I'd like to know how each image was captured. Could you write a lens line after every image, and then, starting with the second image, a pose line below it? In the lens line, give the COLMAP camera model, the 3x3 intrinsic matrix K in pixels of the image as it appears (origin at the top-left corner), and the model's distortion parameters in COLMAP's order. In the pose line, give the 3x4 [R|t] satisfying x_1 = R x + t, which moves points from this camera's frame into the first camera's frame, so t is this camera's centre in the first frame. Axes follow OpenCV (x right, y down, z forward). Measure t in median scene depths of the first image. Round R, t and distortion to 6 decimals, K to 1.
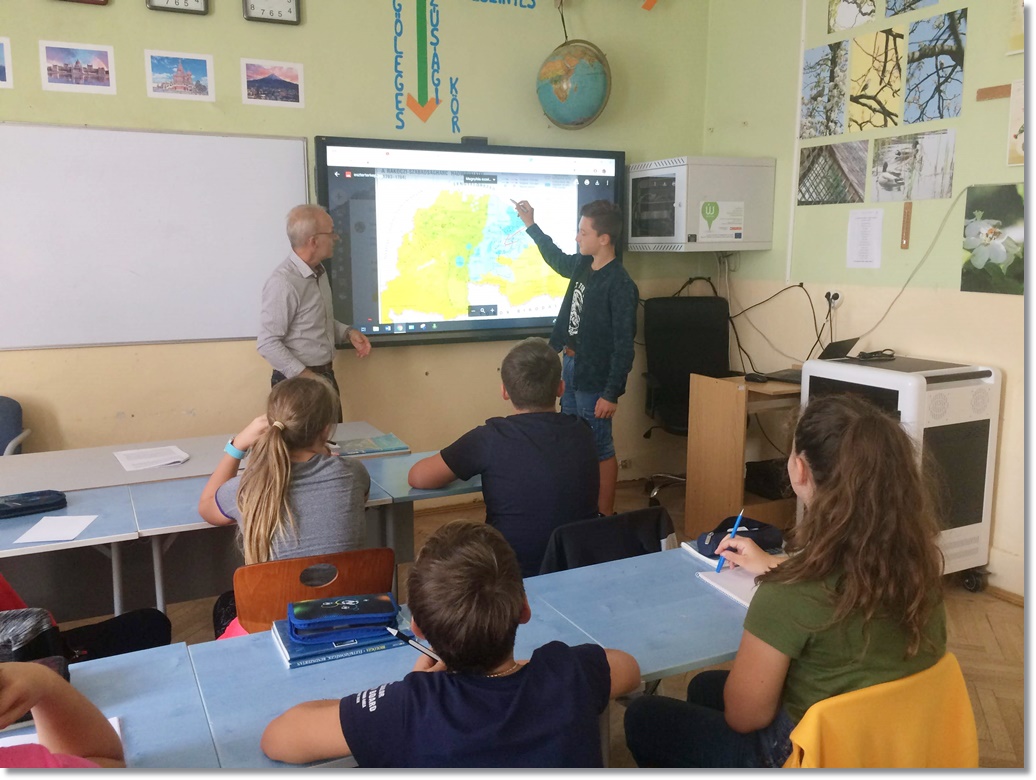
lens RADIAL K [[884.9, 0, 513.9], [0, 884.9, 387.0], [0, 0, 1]] dist [0.082989, -0.104851]
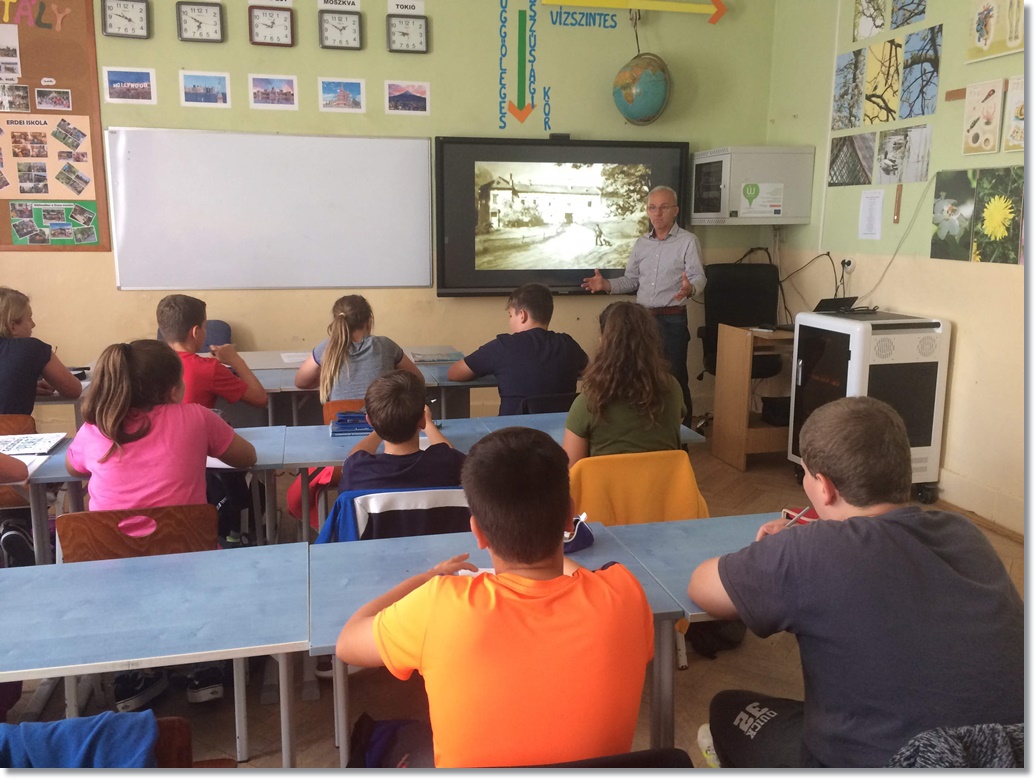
lens RADIAL K [[884.9, 0, 511.6], [0, 884.9, 387.7], [0, 0, 1]] dist [0.082989, -0.104851]
pose [[0.974717, 0.046743, -0.218499, 0.196999], [-0.040983, 0.998684, 0.030822, 0.049106], [0.219652, -0.021088, 0.975350, -0.284682]]
